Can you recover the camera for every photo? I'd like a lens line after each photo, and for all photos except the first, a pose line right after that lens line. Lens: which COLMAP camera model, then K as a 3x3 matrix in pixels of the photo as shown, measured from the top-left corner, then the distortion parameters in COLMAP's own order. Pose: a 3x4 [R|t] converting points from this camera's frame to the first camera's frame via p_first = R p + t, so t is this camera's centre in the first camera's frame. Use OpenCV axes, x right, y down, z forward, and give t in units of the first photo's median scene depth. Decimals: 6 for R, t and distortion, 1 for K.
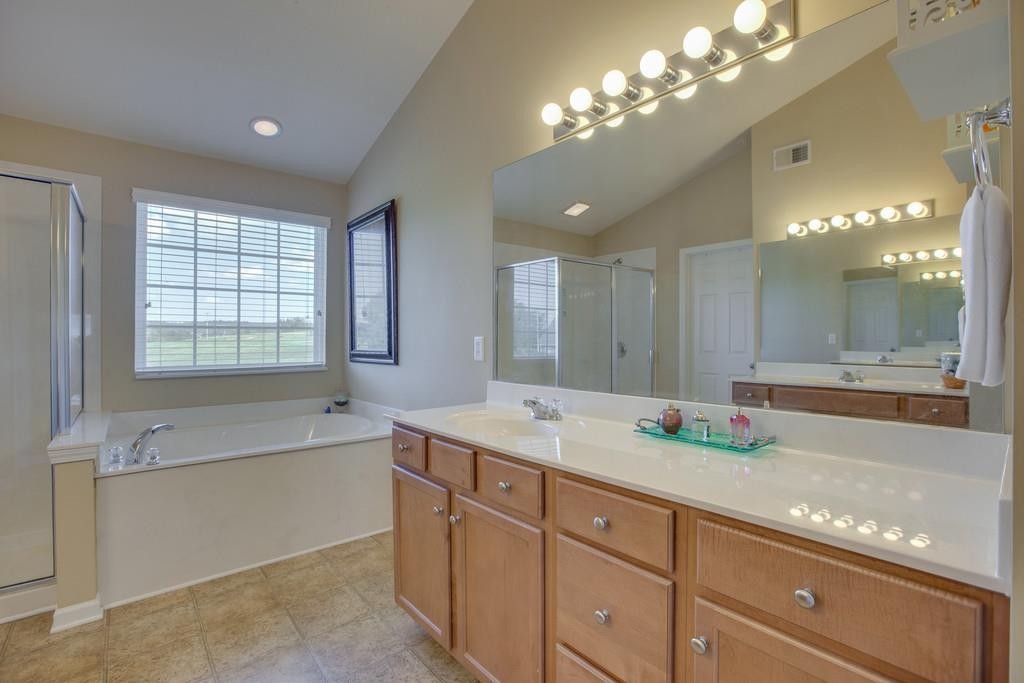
lens RADIAL K [[466.6, 0, 509.8], [0, 466.6, 338.0], [0, 0, 1]] dist [-0.041793, 0.014872]
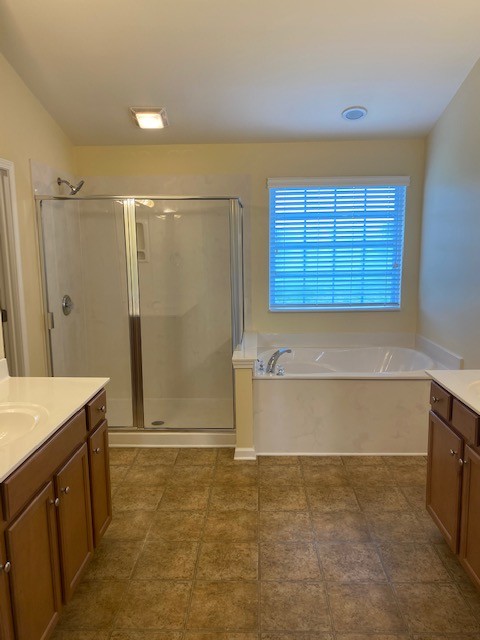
lens RADIAL K [[486.6, 0, 242.4], [0, 486.6, 315.6], [0, 0, 1]] dist [0.012798, 0.003790]
pose [[0.743324, 0.087290, -0.663212, 0.242102], [0.013056, 0.989367, 0.144852, -0.192961], [0.668804, -0.116331, 0.734280, -0.331560]]
